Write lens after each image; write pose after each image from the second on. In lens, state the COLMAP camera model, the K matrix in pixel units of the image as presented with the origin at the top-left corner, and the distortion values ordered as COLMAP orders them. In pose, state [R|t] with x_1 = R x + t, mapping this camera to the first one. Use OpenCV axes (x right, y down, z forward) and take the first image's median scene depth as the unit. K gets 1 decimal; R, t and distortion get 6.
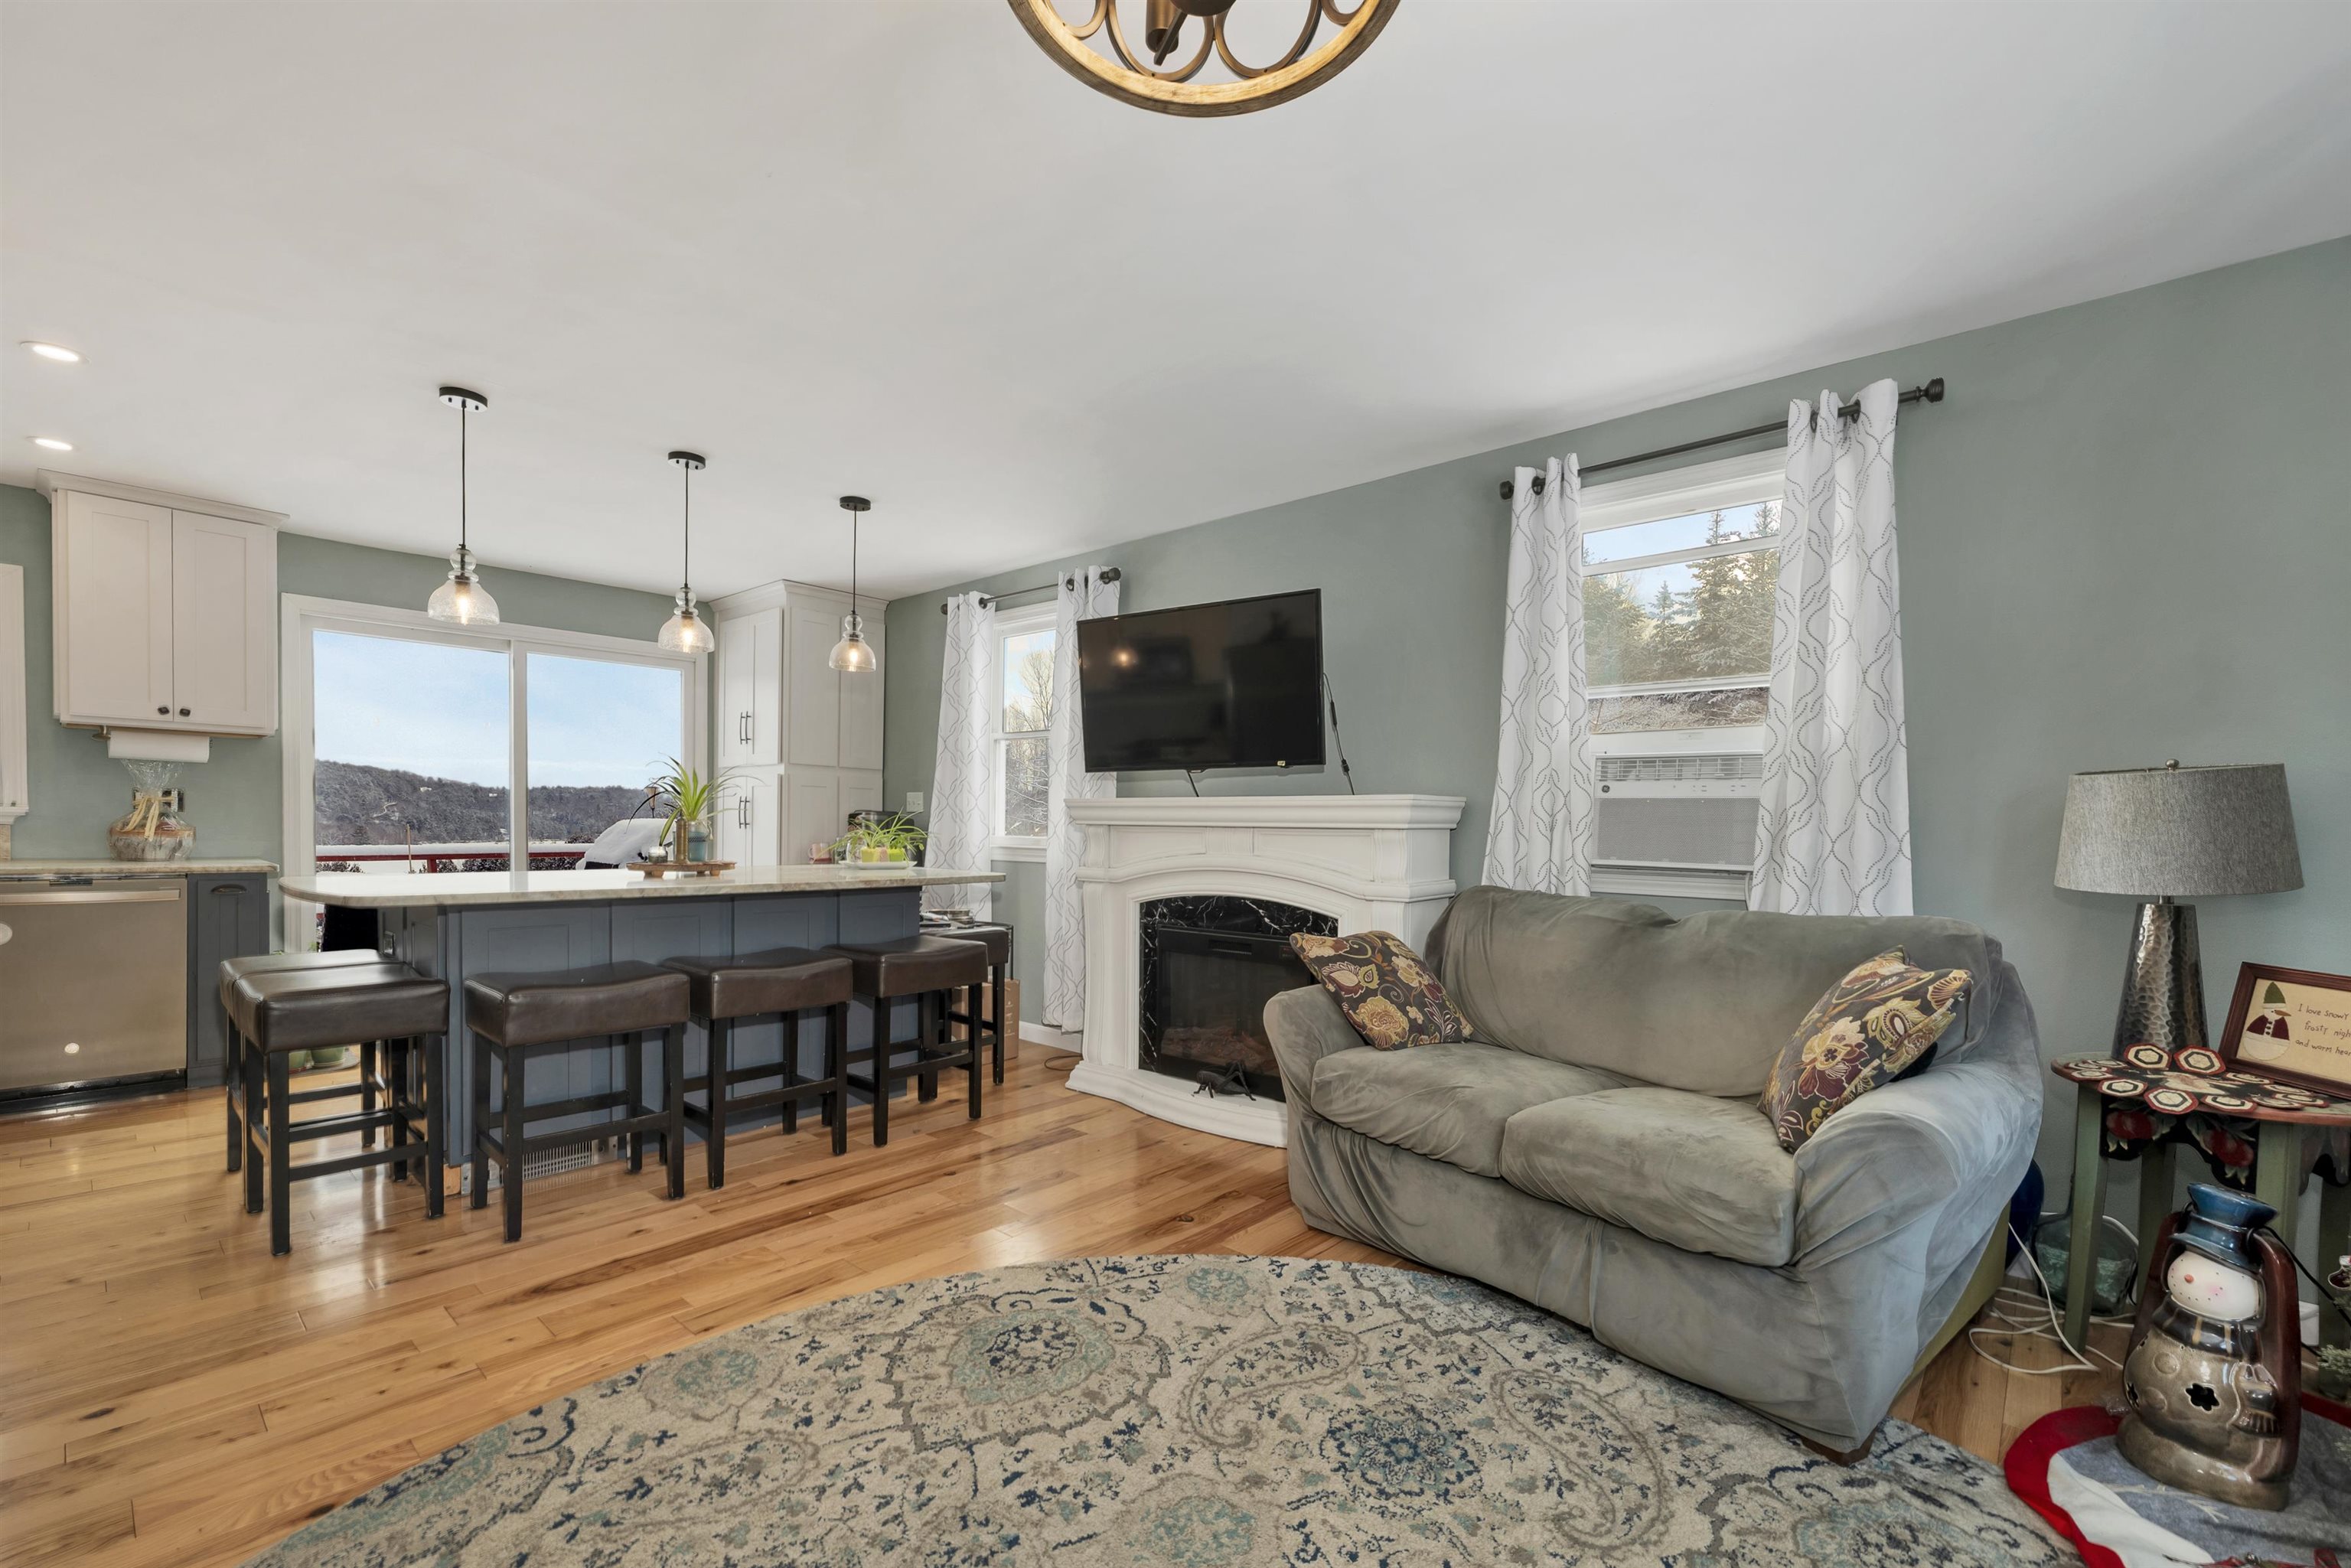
lens RADIAL K [[989.9, 0, 1186.0], [0, 989.9, 851.2], [0, 0, 1]] dist [-0.000108, 0.000112]
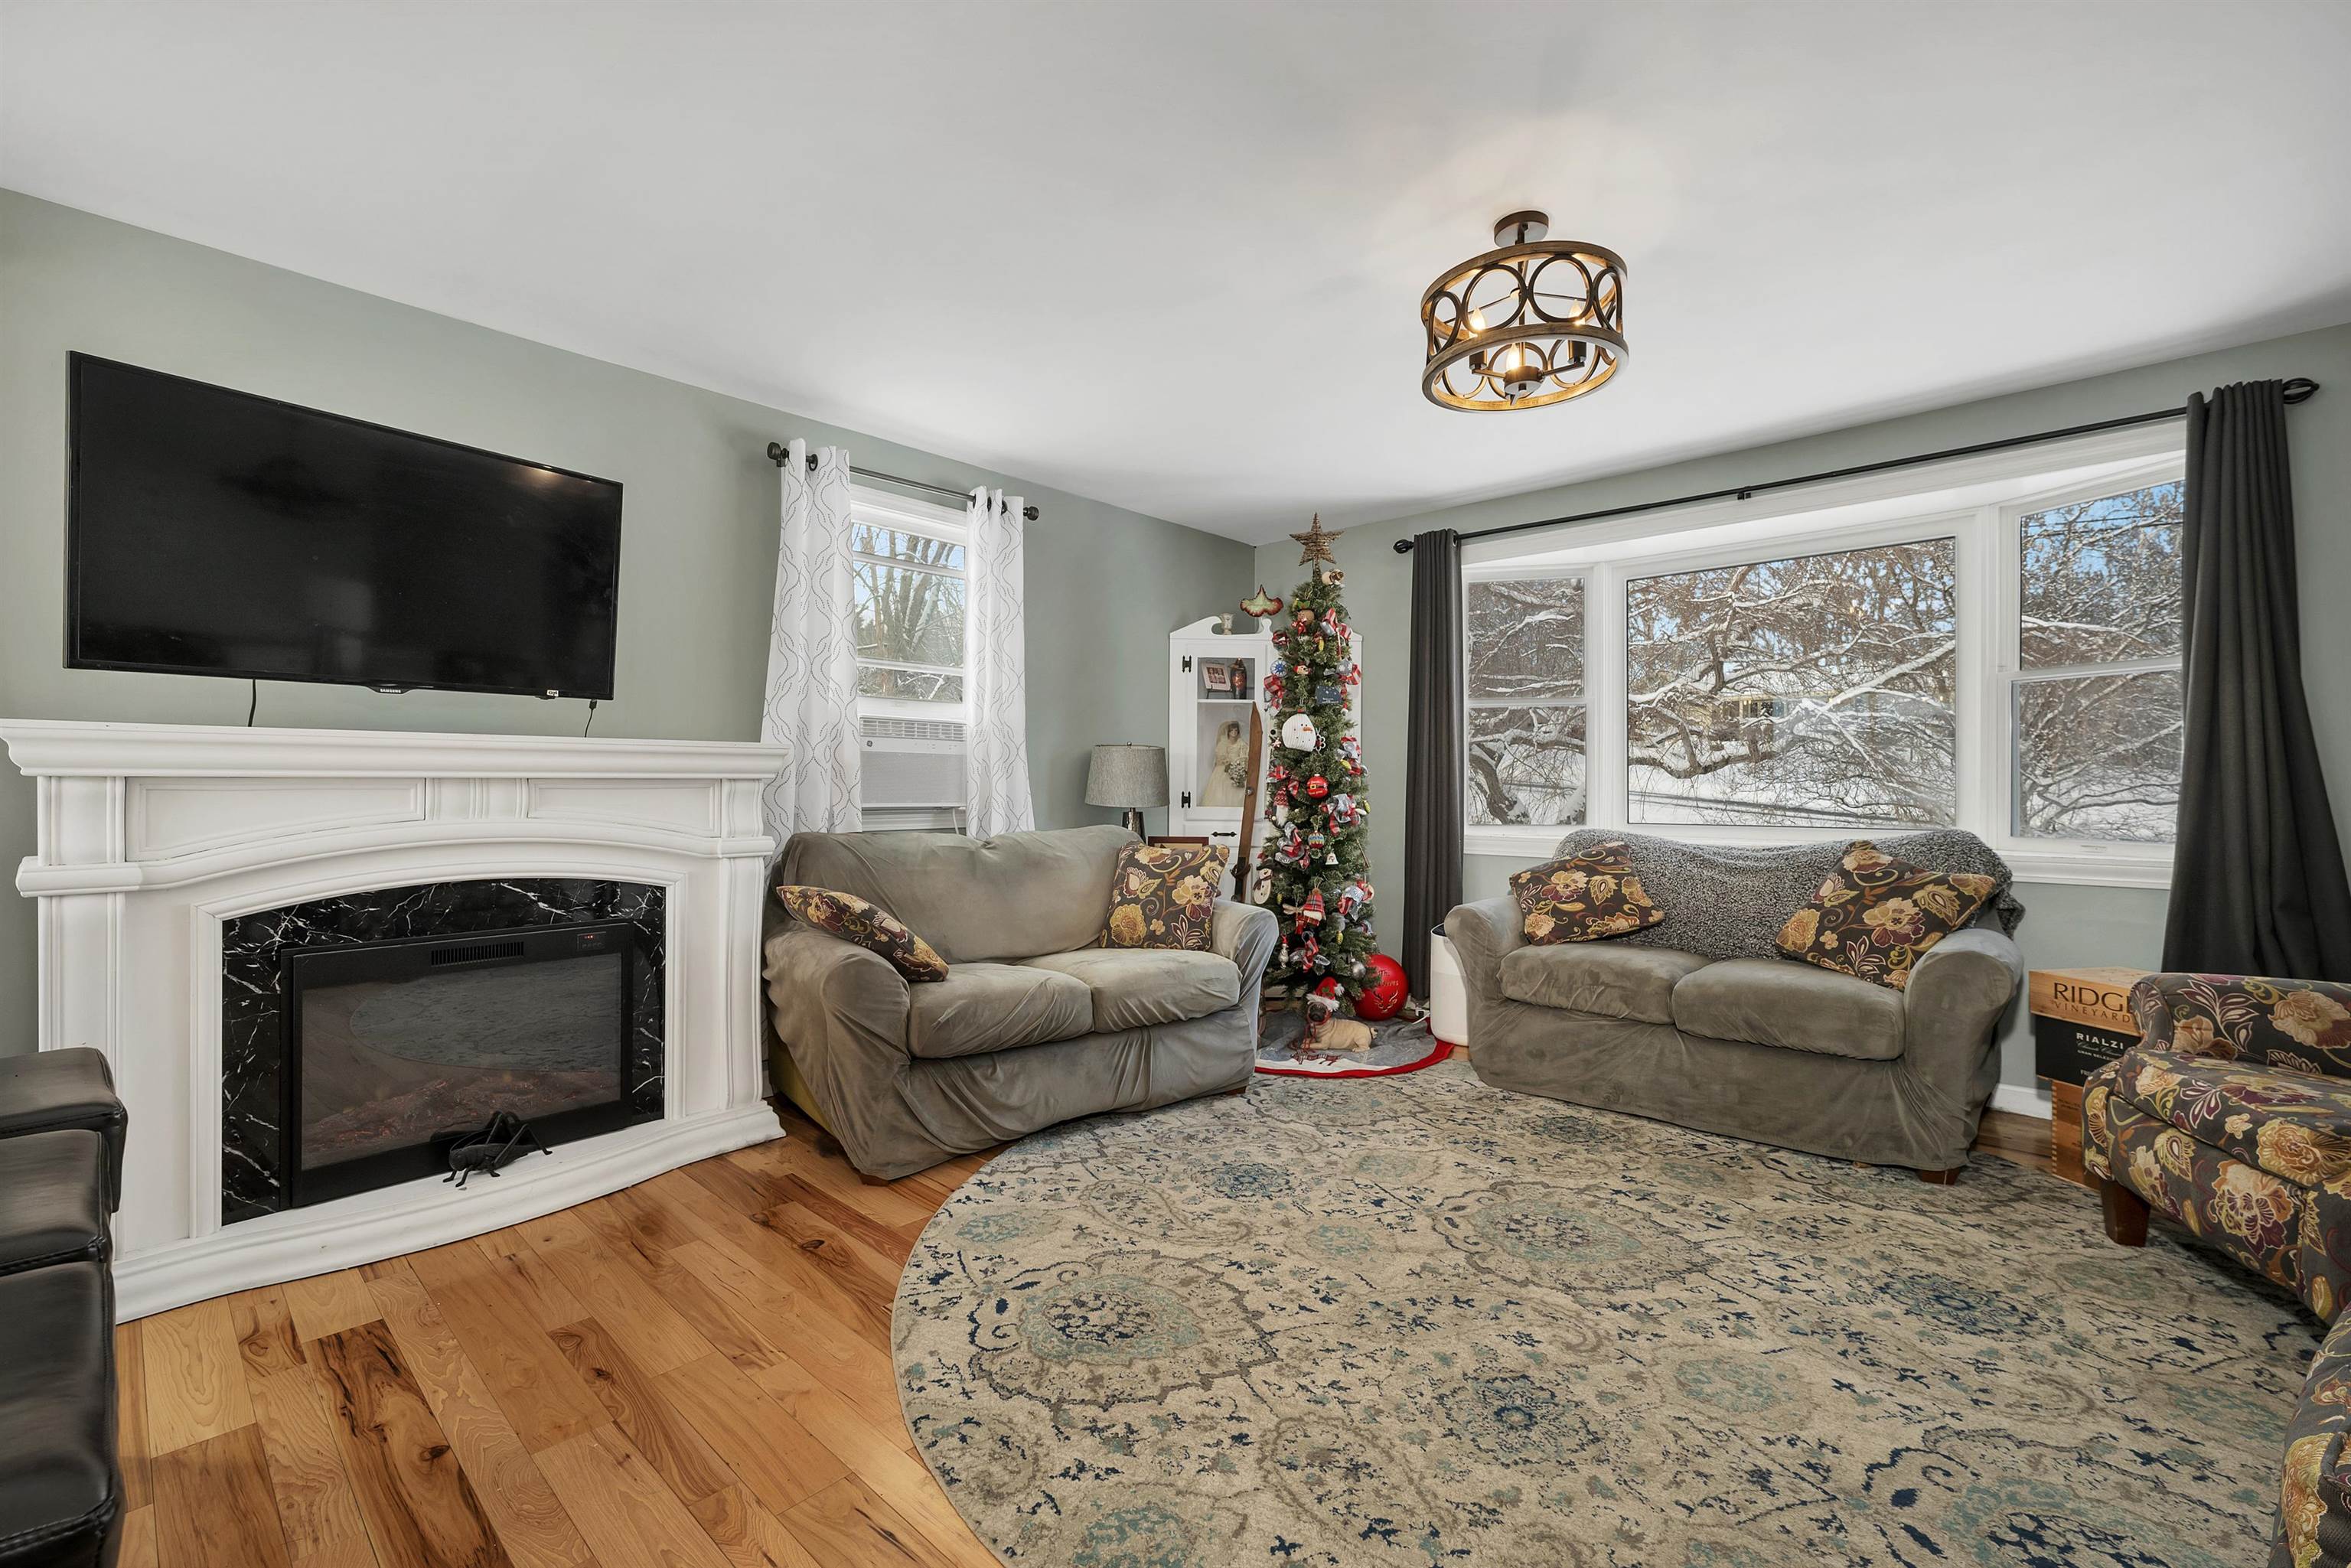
lens RADIAL K [[996.3, 0, 1175.5], [0, 996.3, 784.0], [0, 0, 1]] dist [0.000665, 0.000099]
pose [[0.022524, -0.014672, 0.999639, -0.969189], [0.024681, 0.999596, 0.014115, -0.028437], [-0.999442, 0.024355, 0.022877, 0.769385]]
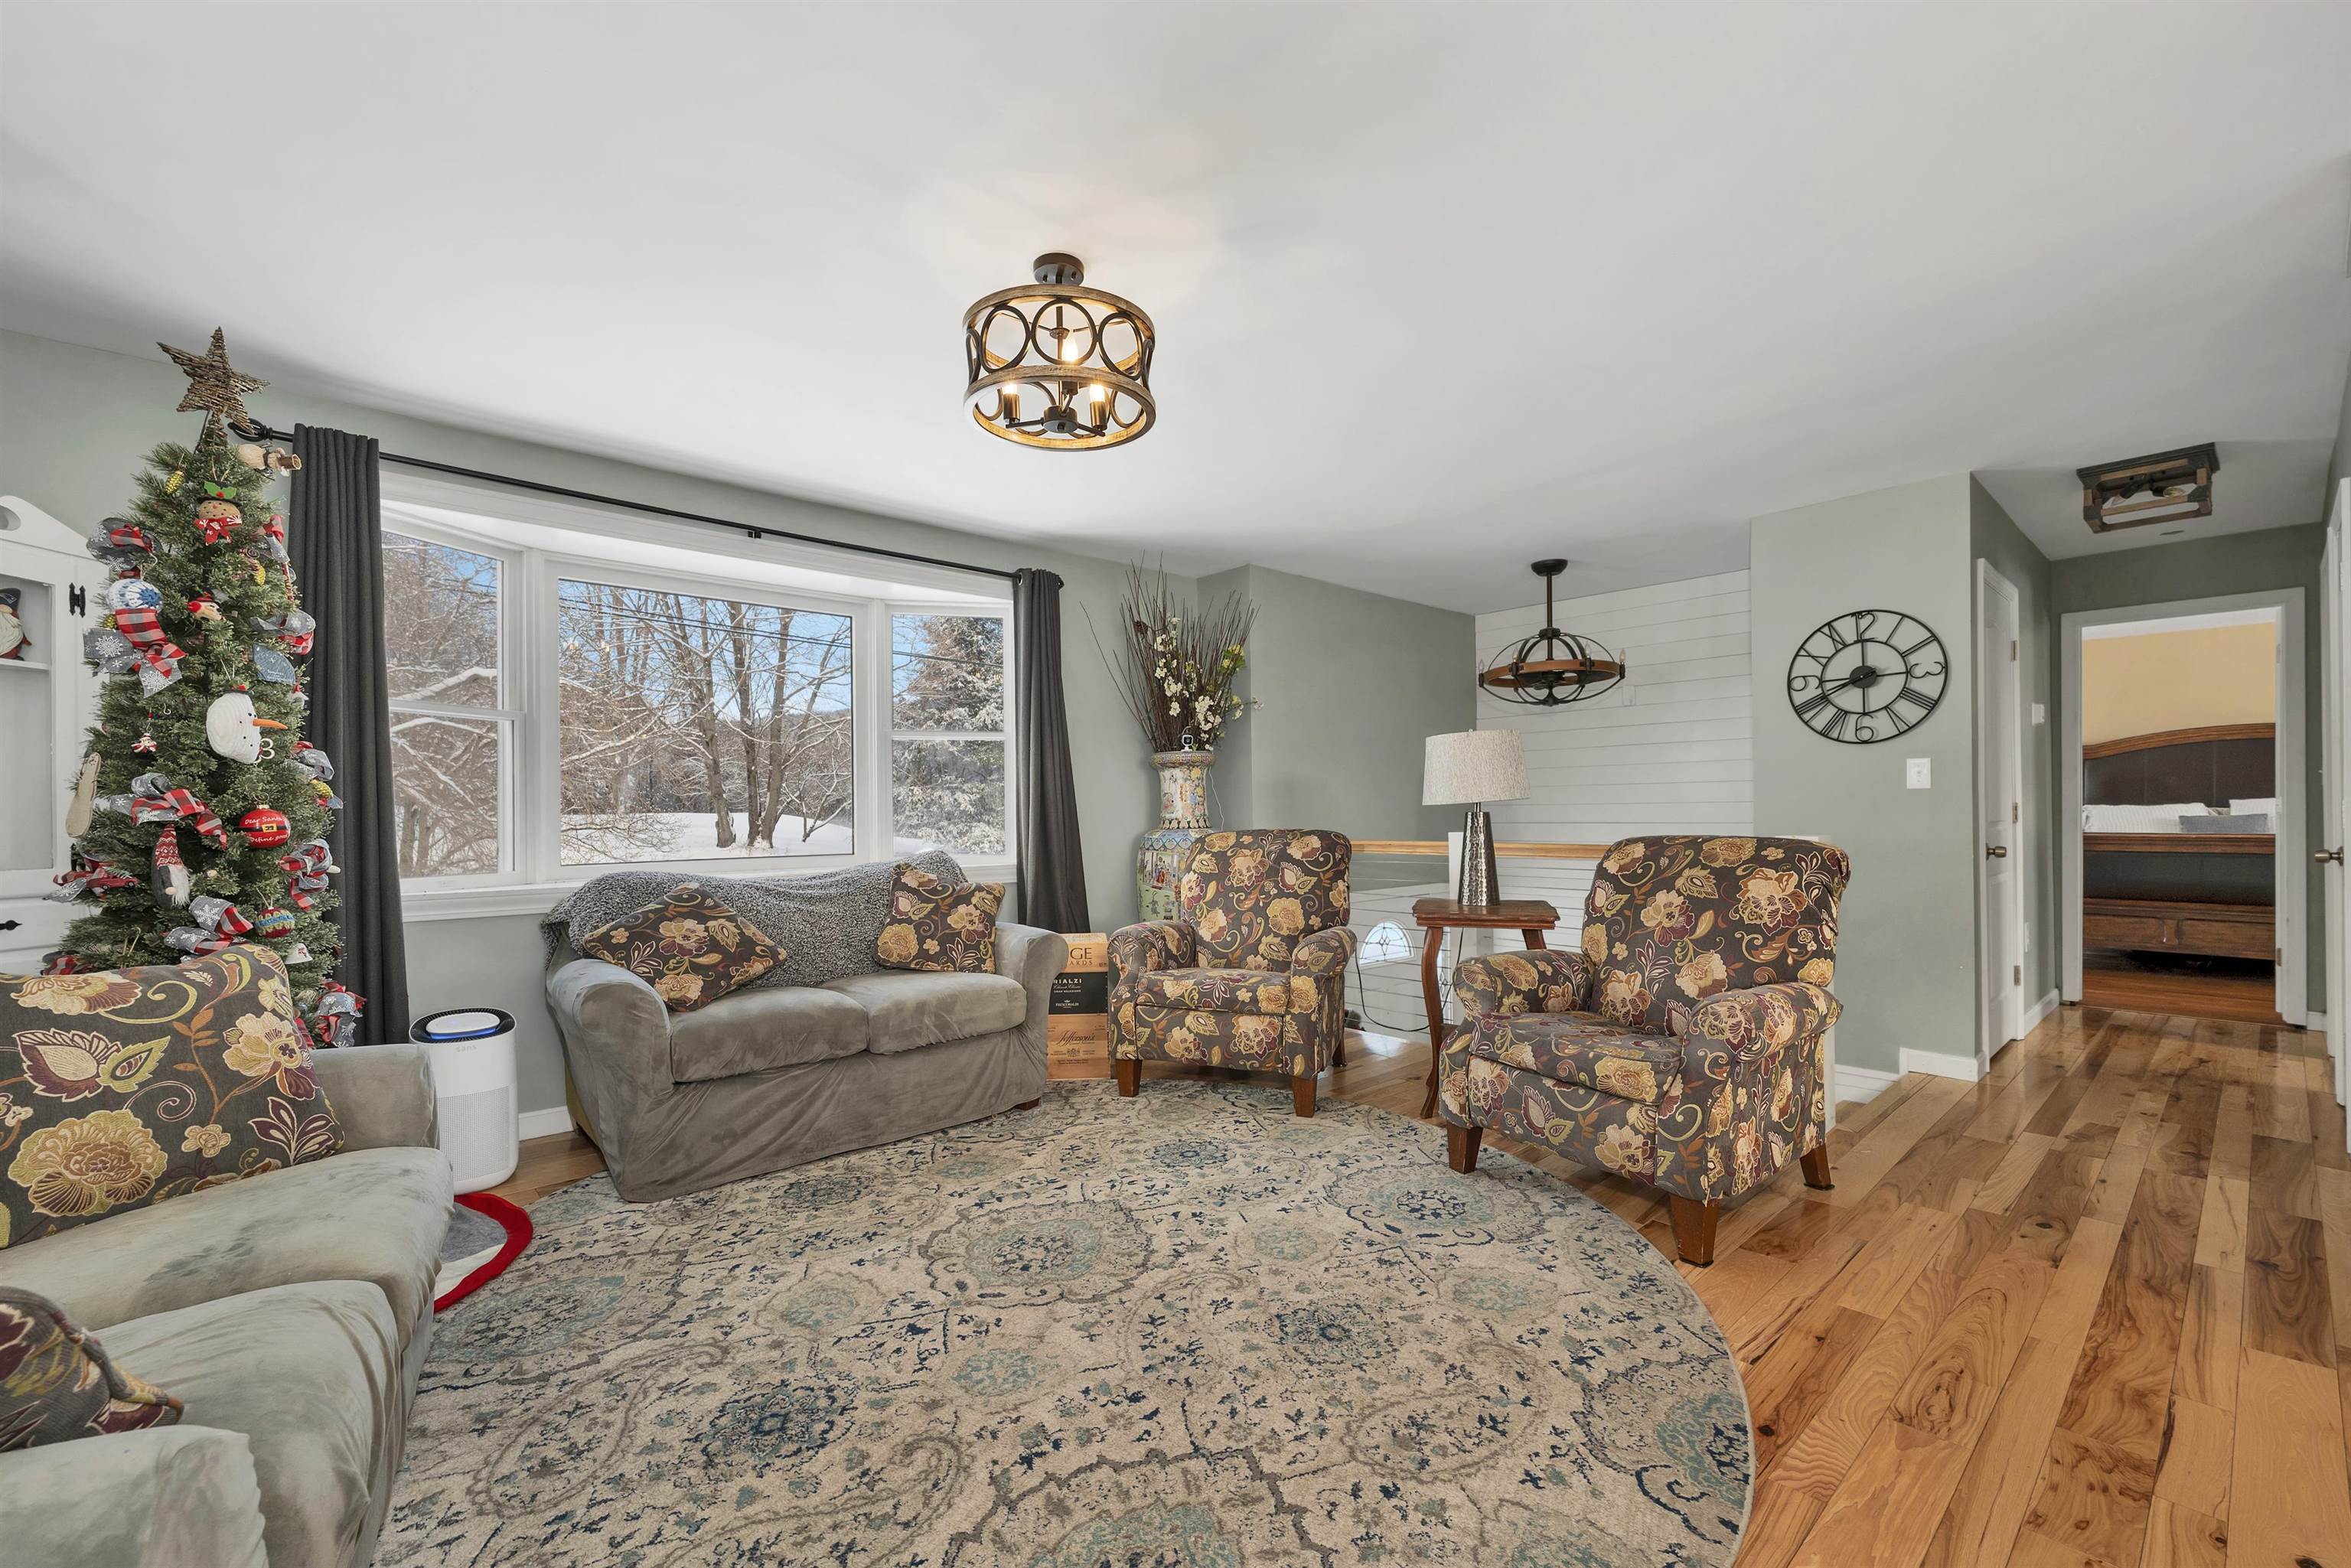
lens RADIAL K [[980.7, 0, 1169.4], [0, 980.7, 813.0], [0, 0, 1]] dist [0.000757, 0.000298]
pose [[-0.993133, -0.005045, 0.116881, -0.217847], [-0.001896, 0.999633, 0.027039, -0.034902], [-0.116975, 0.026631, -0.992778, 1.403302]]
